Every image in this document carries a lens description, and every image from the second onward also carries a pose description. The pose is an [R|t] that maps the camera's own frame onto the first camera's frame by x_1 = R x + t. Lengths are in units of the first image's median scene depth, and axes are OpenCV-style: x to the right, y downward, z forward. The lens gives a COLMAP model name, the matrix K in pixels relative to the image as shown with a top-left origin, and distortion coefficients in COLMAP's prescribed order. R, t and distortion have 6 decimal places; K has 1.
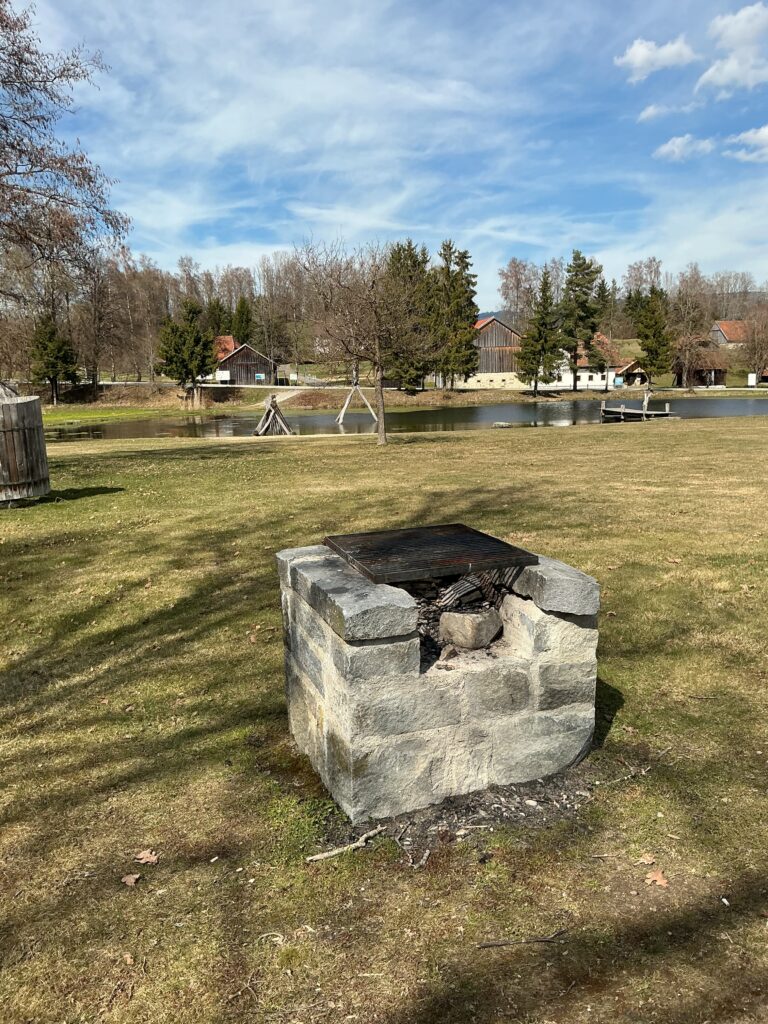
lens RADIAL K [[876.7, 0, 374.6], [0, 876.7, 505.8], [0, 0, 1]] dist [0.025289, -0.067587]
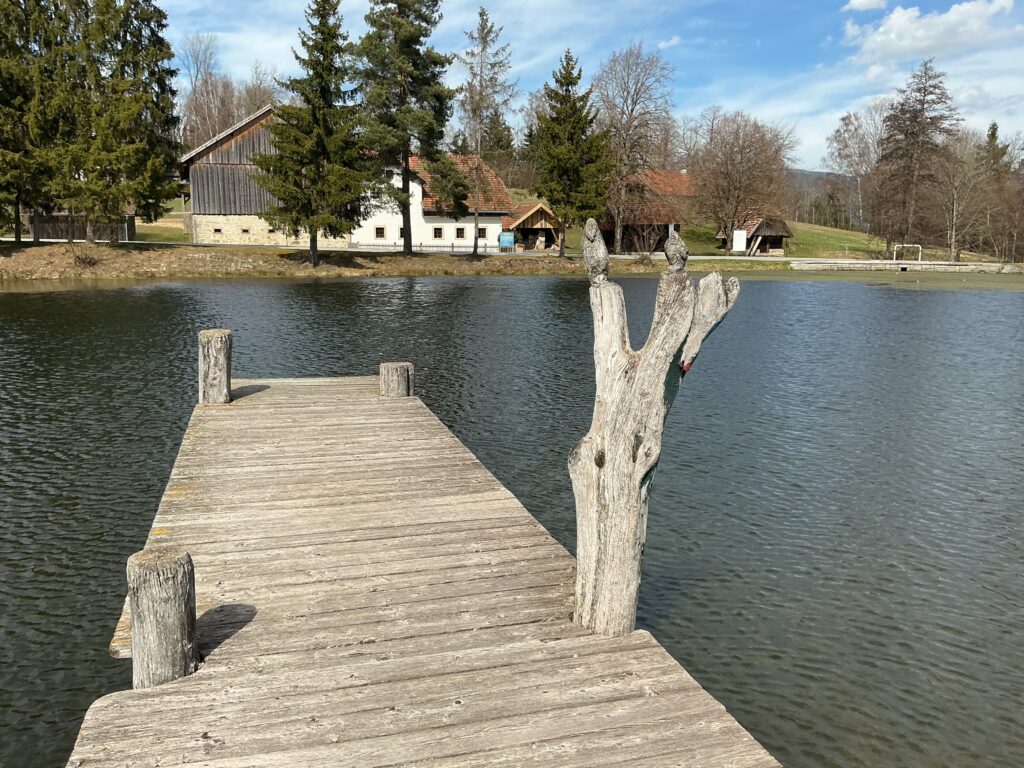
lens RADIAL K [[876.7, 0, 518.1], [0, 876.7, 387.8], [0, 0, 1]] dist [0.025289, -0.067587]
pose [[0.966182, -0.013817, 0.257489, 0.161268], [0.008696, 0.999741, 0.021017, -0.068785], [-0.257713, -0.018068, 0.966053, 0.528931]]
